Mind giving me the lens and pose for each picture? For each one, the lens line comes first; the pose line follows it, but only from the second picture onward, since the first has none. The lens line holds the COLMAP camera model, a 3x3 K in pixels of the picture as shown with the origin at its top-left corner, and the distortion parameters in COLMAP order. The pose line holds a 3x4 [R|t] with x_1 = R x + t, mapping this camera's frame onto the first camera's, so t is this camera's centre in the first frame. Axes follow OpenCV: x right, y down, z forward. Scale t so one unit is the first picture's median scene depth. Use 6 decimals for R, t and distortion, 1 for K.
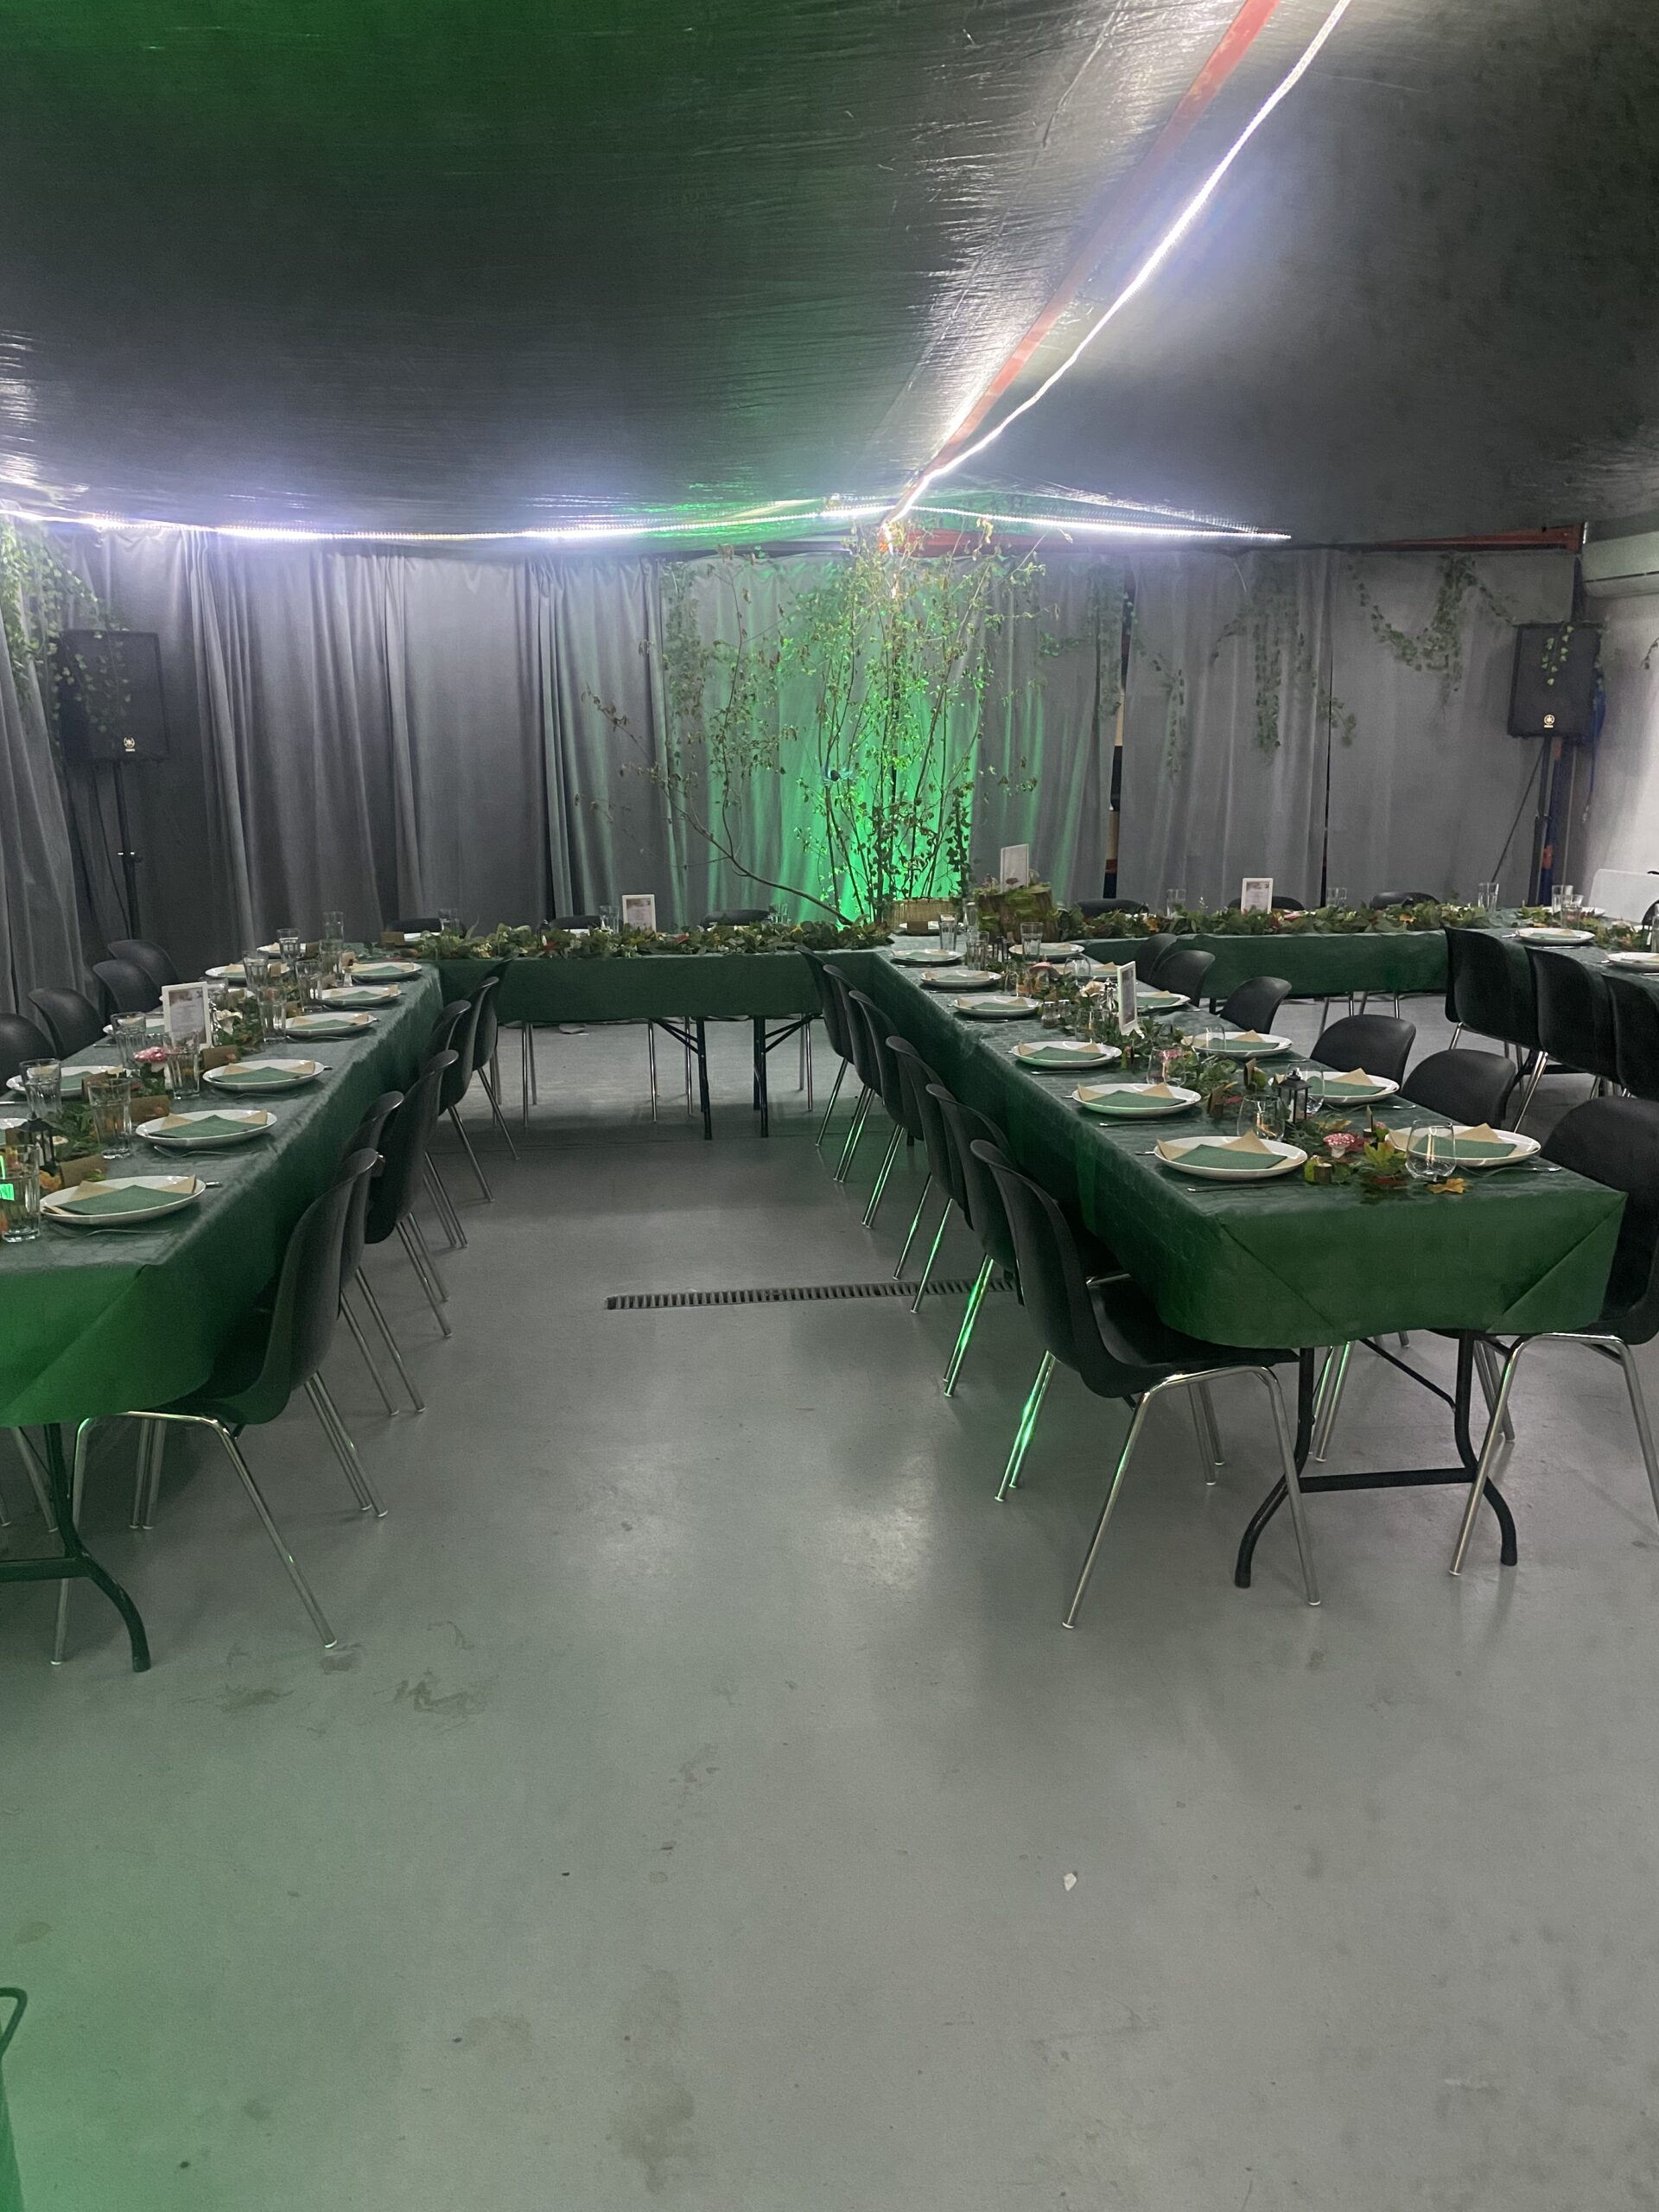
lens RADIAL K [[1708.3, 0, 873.3], [0, 1708.3, 1158.4], [0, 0, 1]] dist [0.009153, -0.018401]
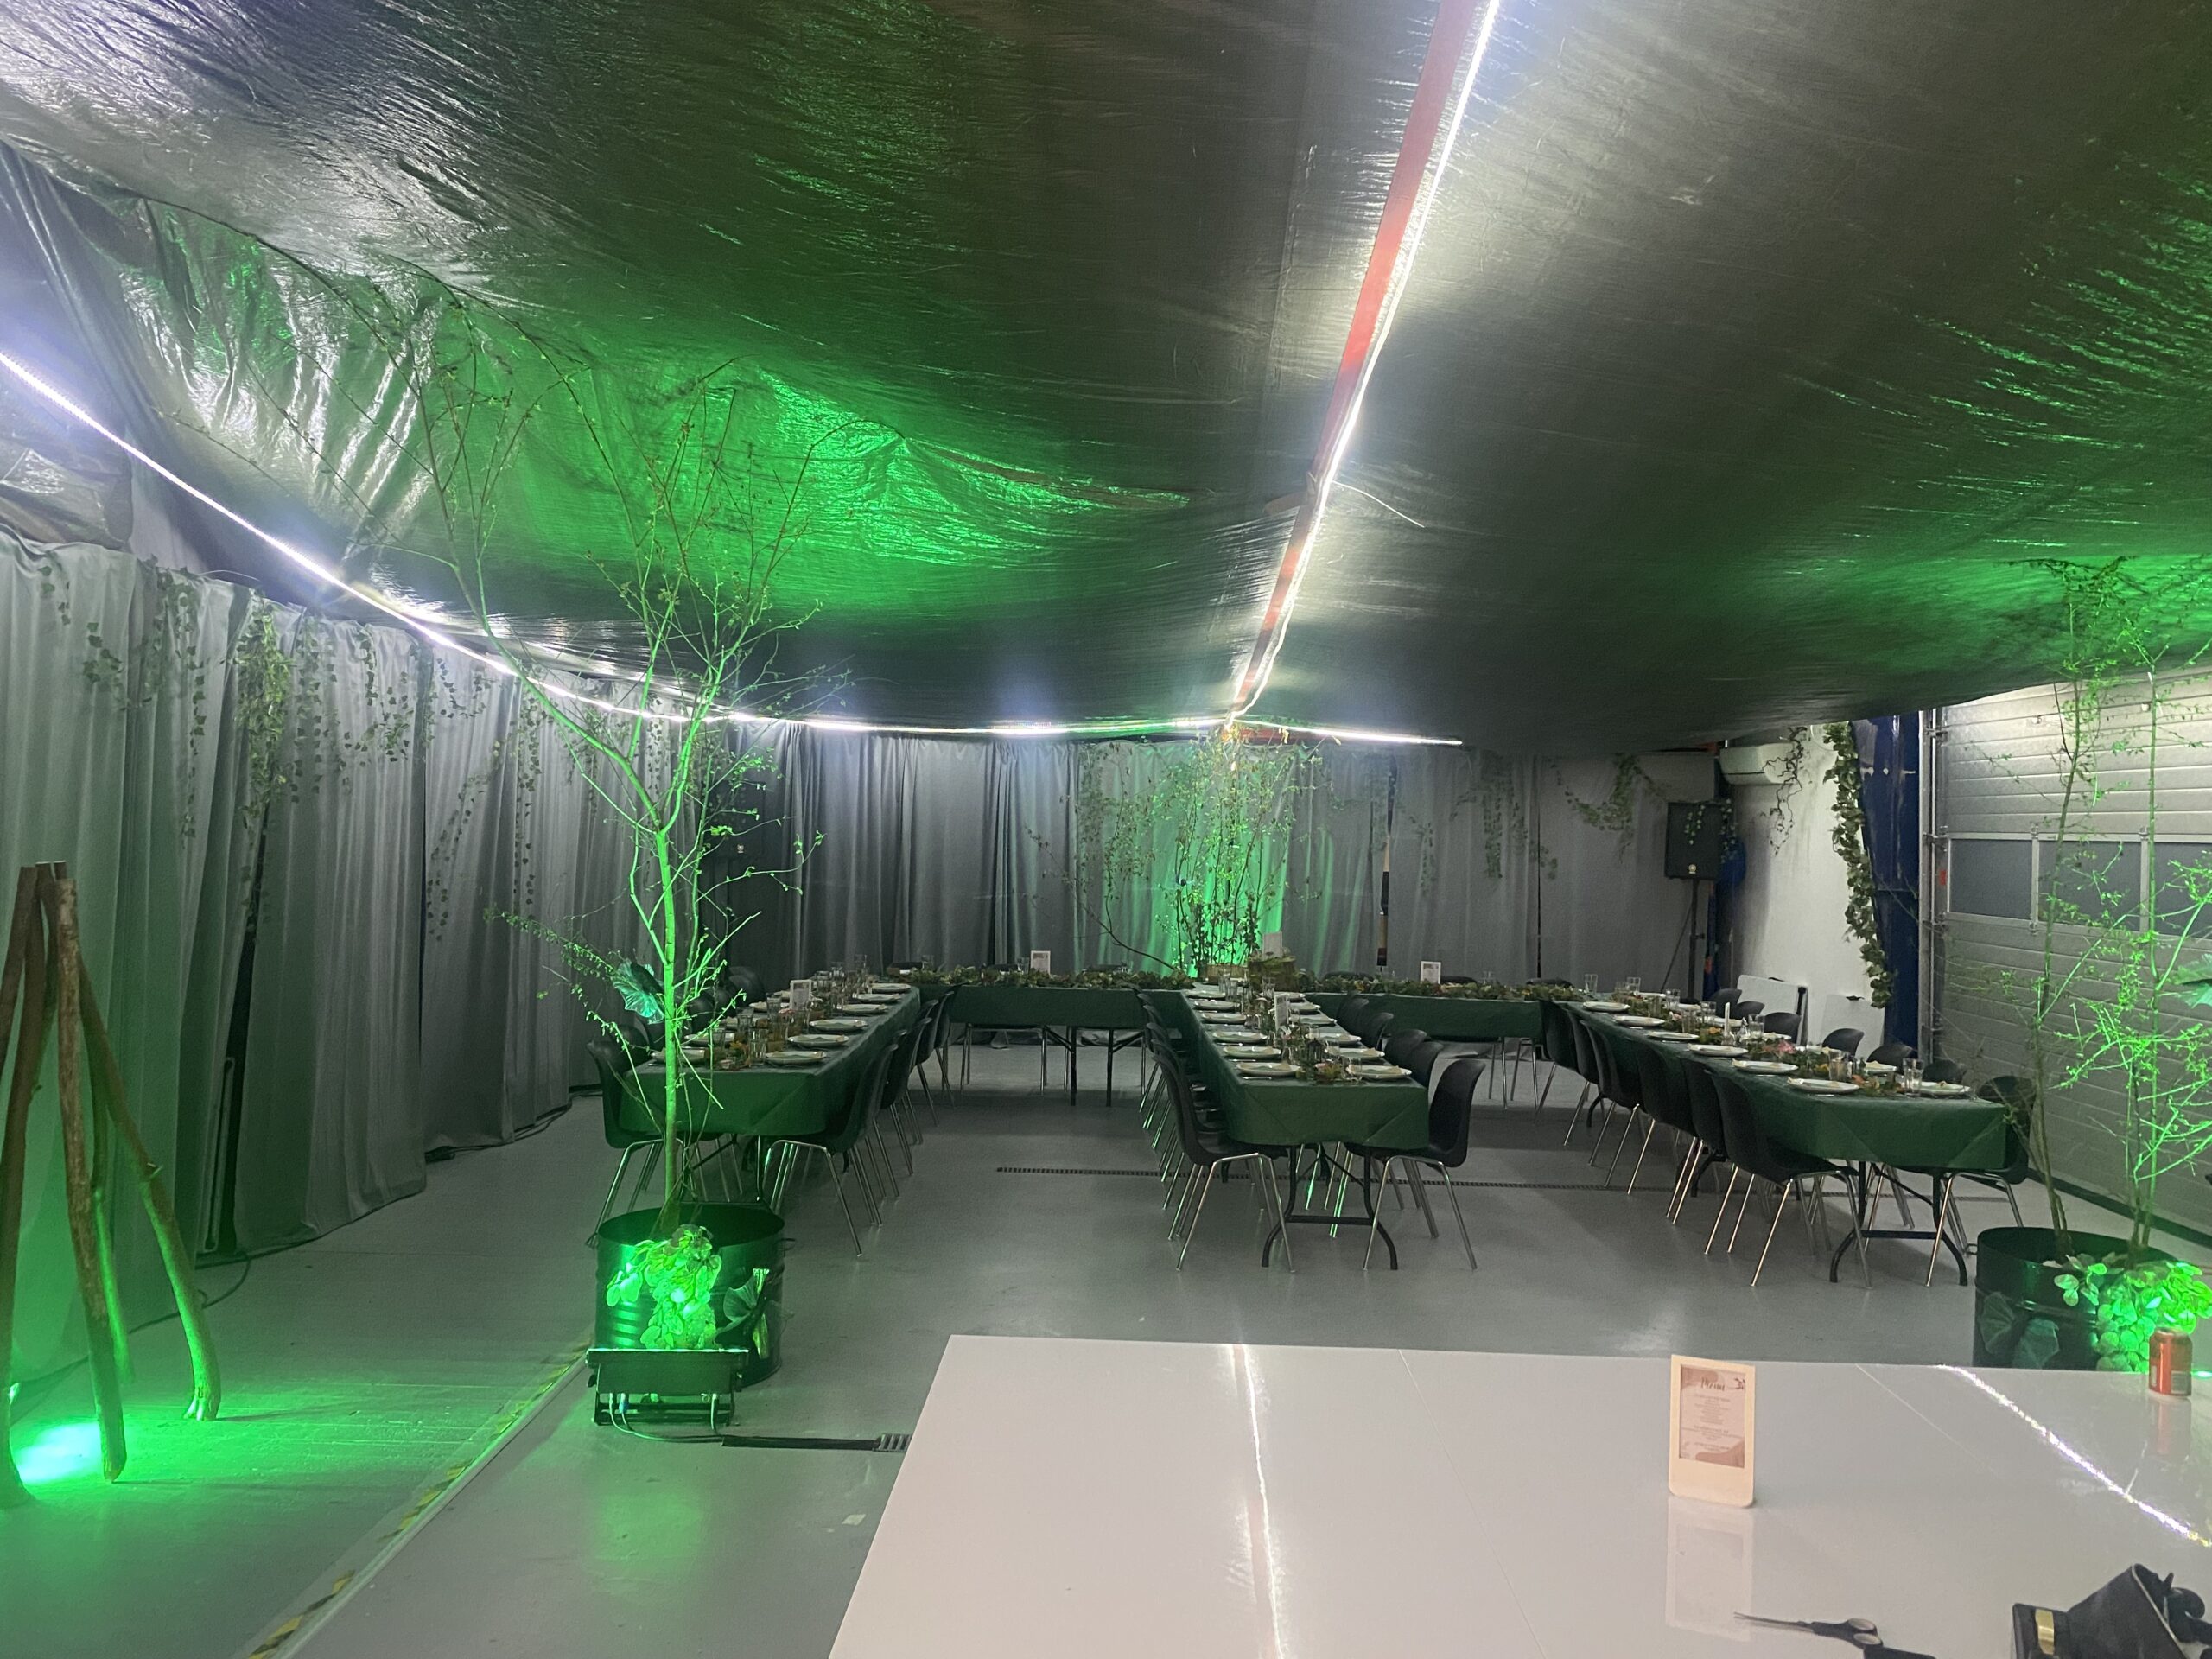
lens RADIAL K [[1708.3, 0, 1112.6], [0, 1708.3, 817.0], [0, 0, 1]] dist [0.009153, -0.018401]
pose [[0.991412, 0.036761, -0.125503, 0.107542], [-0.066935, 0.967086, -0.245488, 0.096513], [0.112348, 0.251780, 0.961241, -0.493854]]
